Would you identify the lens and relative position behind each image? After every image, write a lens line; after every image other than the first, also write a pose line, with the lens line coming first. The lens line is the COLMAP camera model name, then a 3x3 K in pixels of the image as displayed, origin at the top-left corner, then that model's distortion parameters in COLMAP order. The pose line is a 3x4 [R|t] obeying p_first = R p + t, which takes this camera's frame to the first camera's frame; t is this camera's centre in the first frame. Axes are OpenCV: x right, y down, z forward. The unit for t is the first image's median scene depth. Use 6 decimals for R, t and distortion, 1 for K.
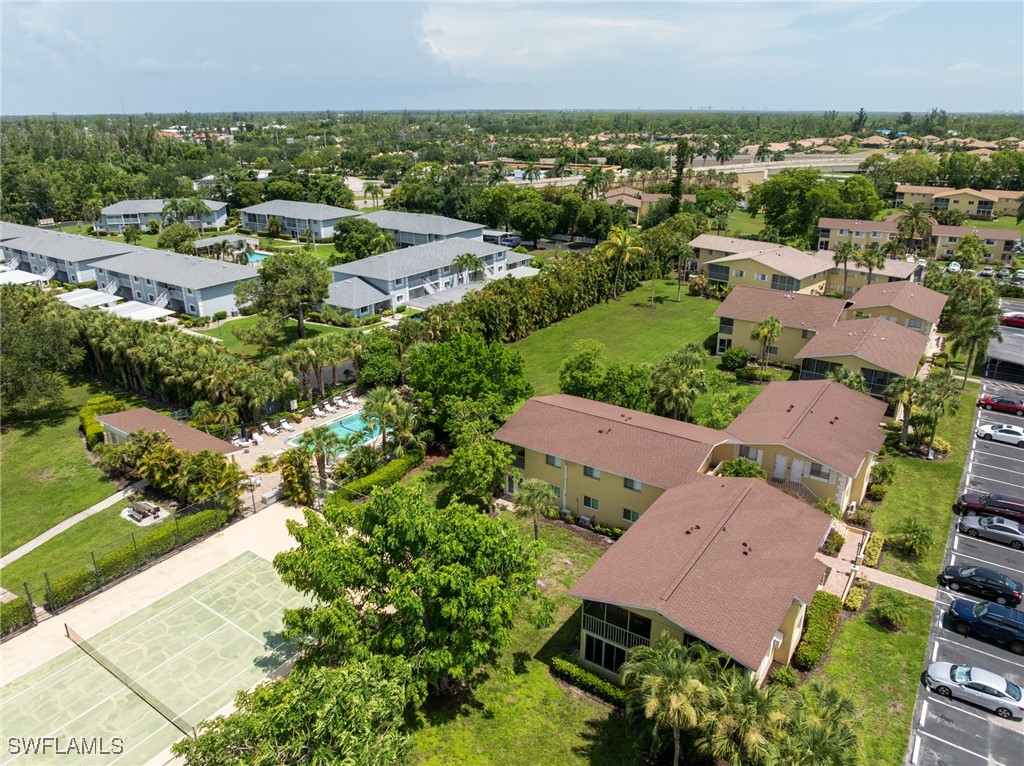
lens RADIAL K [[720.7, 0, 512.0], [0, 720.7, 383.0], [0, 0, 1]] dist [-0.039014, 0.001651]
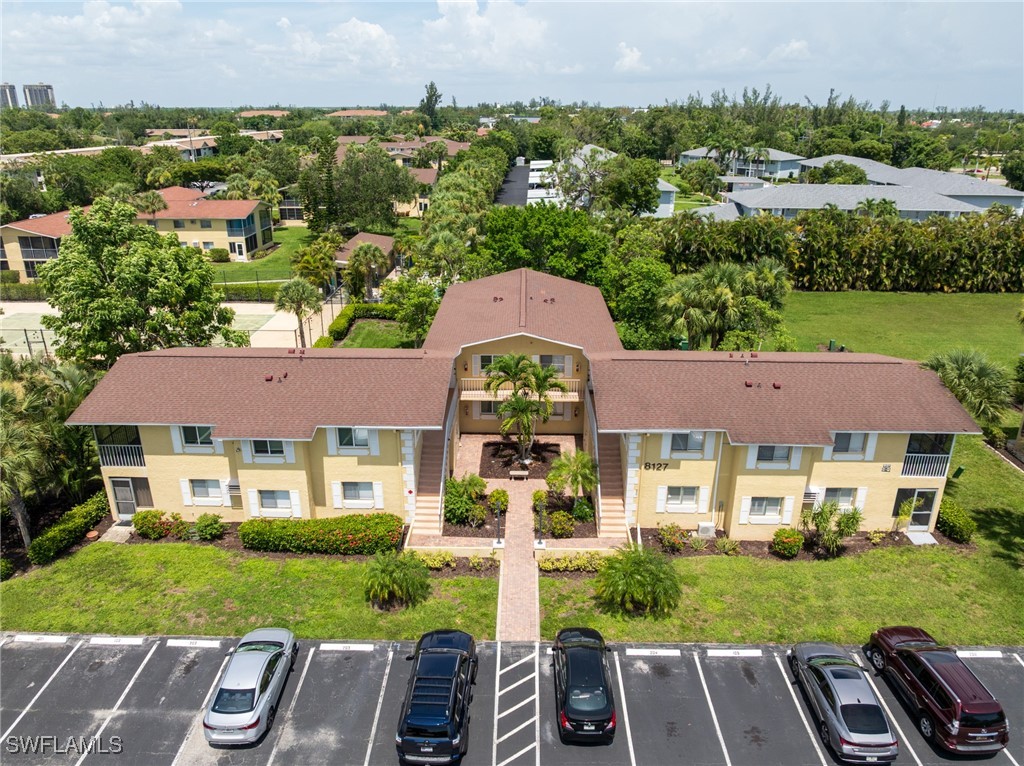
lens RADIAL K [[720.7, 0, 512.0], [0, 720.7, 383.0], [0, 0, 1]] dist [-0.039014, 0.001651]
pose [[0.549690, 0.313835, -0.774176, 0.973662], [-0.307738, 0.937648, 0.161600, 0.021747], [0.776620, 0.149414, 0.611994, 0.628391]]
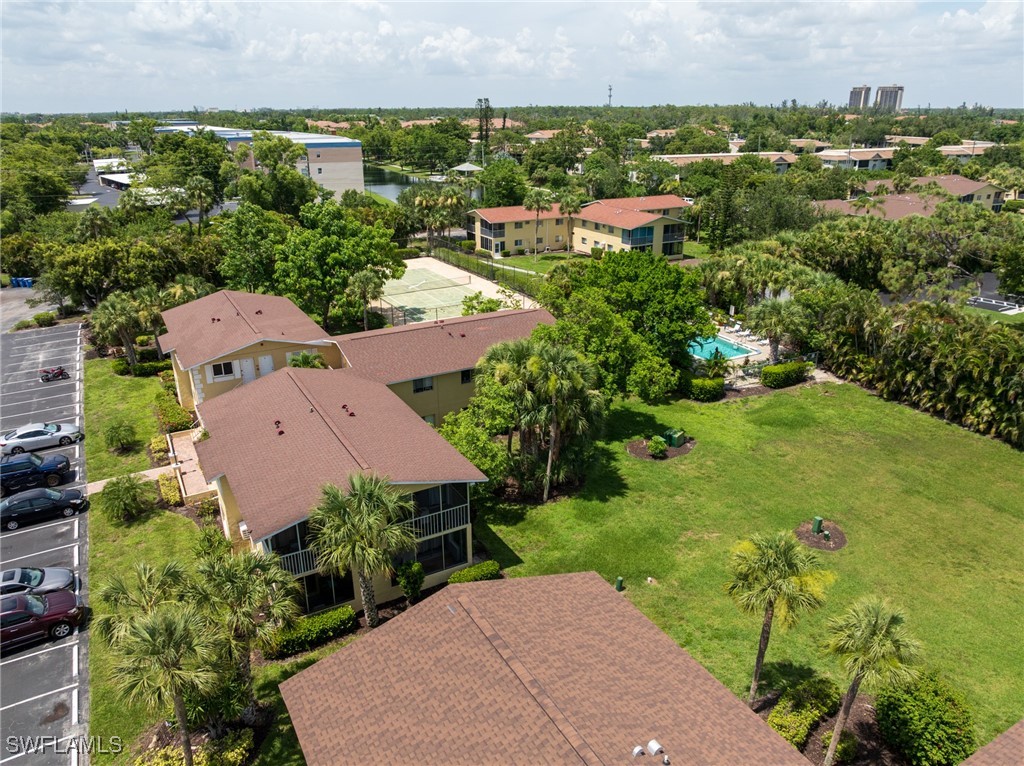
lens RADIAL K [[720.7, 0, 512.0], [0, 720.7, 383.0], [0, 0, 1]] dist [-0.039014, 0.001651]
pose [[-0.438227, 0.335518, -0.833897, 1.085986], [-0.307243, 0.815932, 0.489751, -0.433746], [0.844724, 0.470831, -0.254478, 1.638781]]
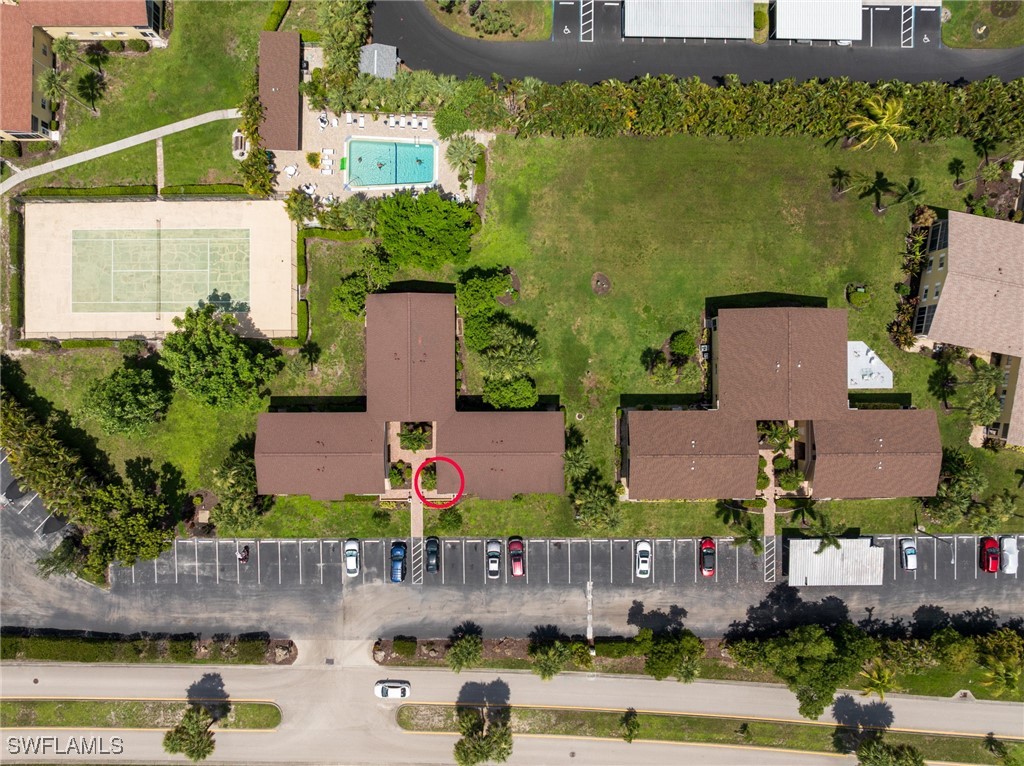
lens RADIAL K [[720.7, 0, 512.0], [0, 720.7, 383.0], [0, 0, 1]] dist [-0.039014, 0.001651]
pose [[0.570817, 0.821003, 0.011051, 0.372718], [-0.300842, 0.196604, 0.933189, -1.826589], [0.763978, -0.536005, 0.359217, 0.704306]]
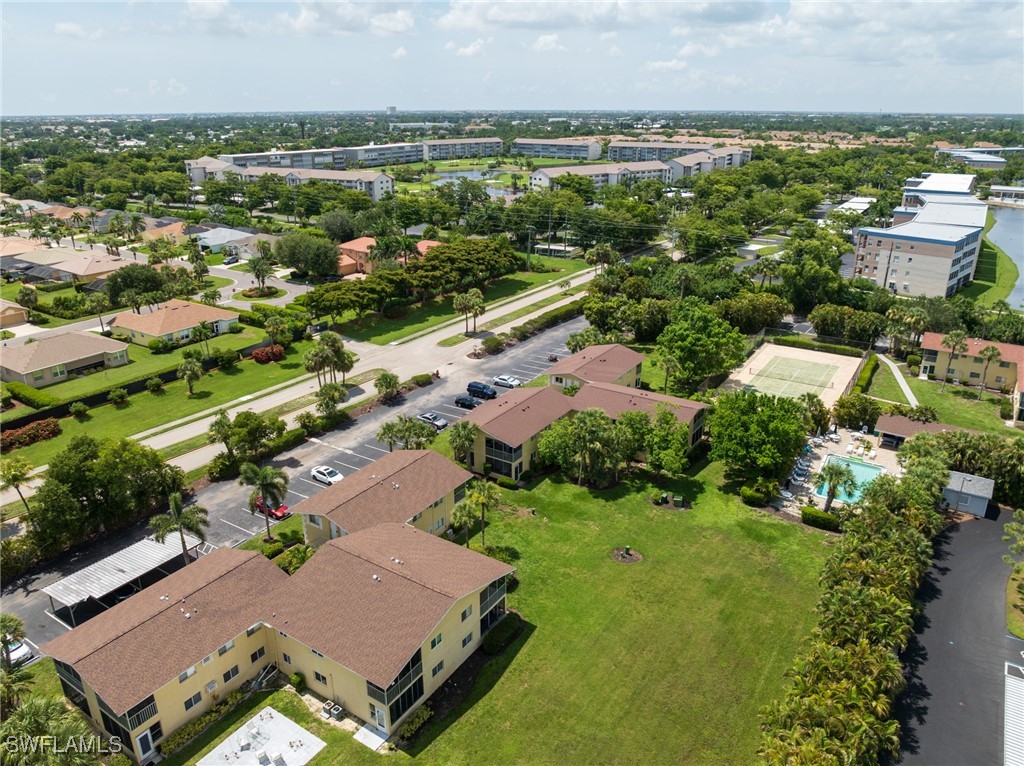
lens RADIAL K [[720.7, 0, 512.0], [0, 720.7, 383.0], [0, 0, 1]] dist [-0.039014, 0.001651]
pose [[-0.999573, 0.022440, -0.018737, 0.577879], [0.004356, 0.748115, 0.663555, -1.333328], [0.028908, 0.663189, -0.747893, 2.735988]]
